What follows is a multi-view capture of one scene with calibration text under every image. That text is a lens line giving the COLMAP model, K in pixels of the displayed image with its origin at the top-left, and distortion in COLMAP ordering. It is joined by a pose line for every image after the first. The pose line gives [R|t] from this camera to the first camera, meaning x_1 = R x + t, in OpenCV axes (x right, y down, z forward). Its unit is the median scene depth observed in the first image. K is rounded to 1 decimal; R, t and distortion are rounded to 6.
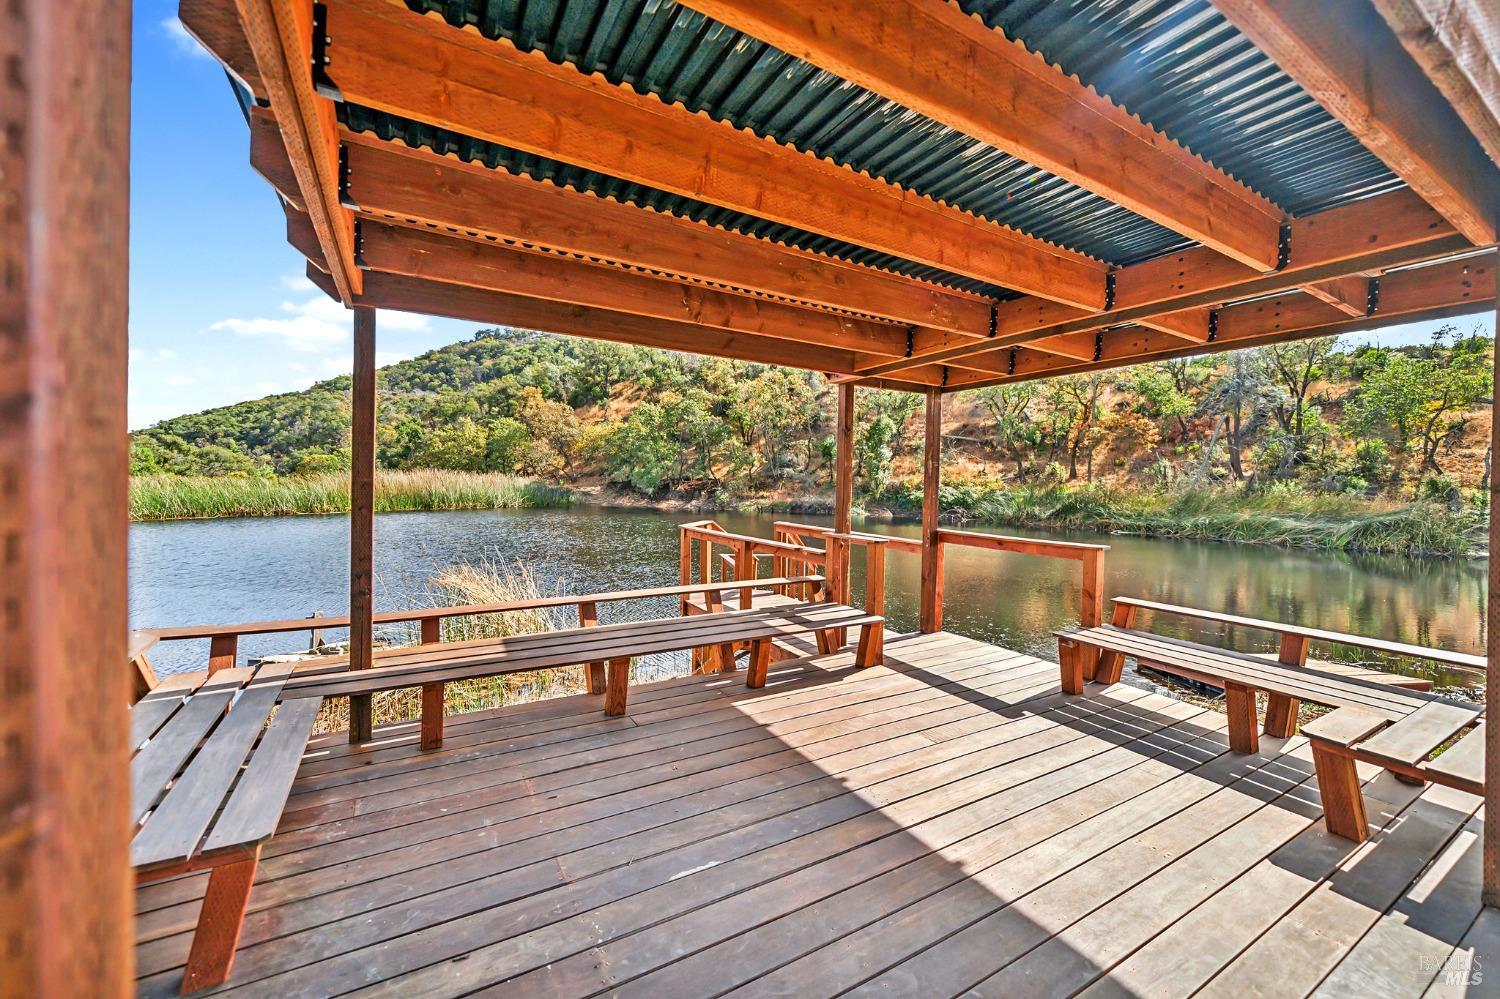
lens RADIAL K [[572.4, 0, 728.3], [0, 572.4, 497.4], [0, 0, 1]] dist [-0.000583, -0.000104]
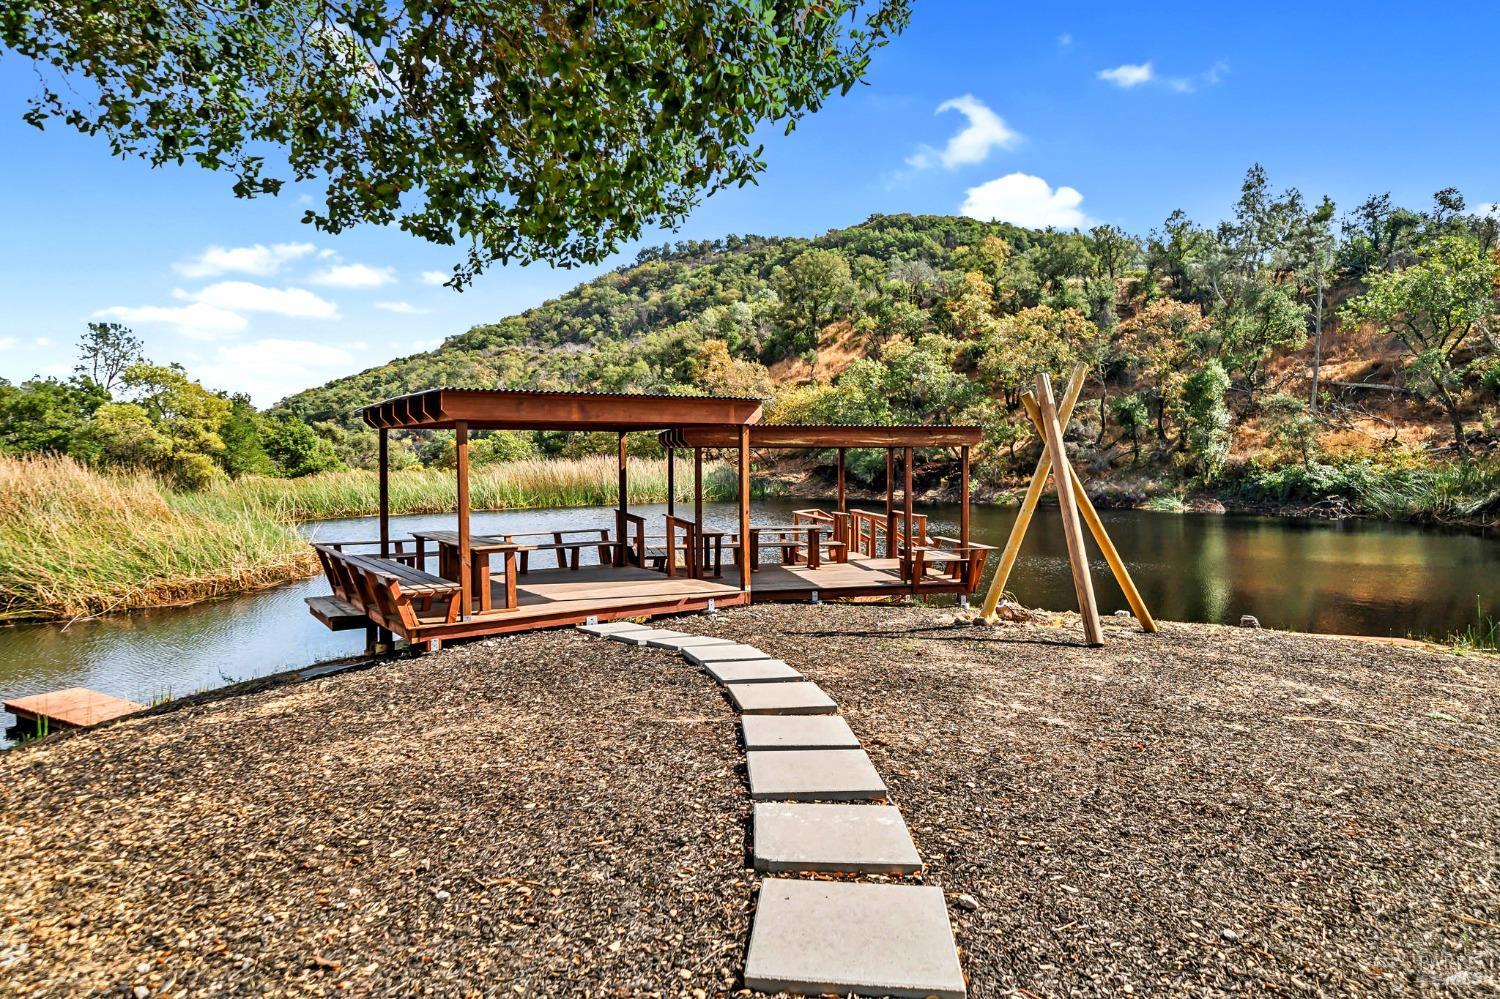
lens RADIAL K [[907.6, 0, 750.0], [0, 907.6, 499.5], [0, 0, 1]] dist [0.000310, -0.000015]
pose [[0.957004, -0.006641, -0.289999, 0.041792], [0.011476, 0.999822, 0.014975, -0.002365], [0.289848, -0.017659, 0.956910, -0.121332]]
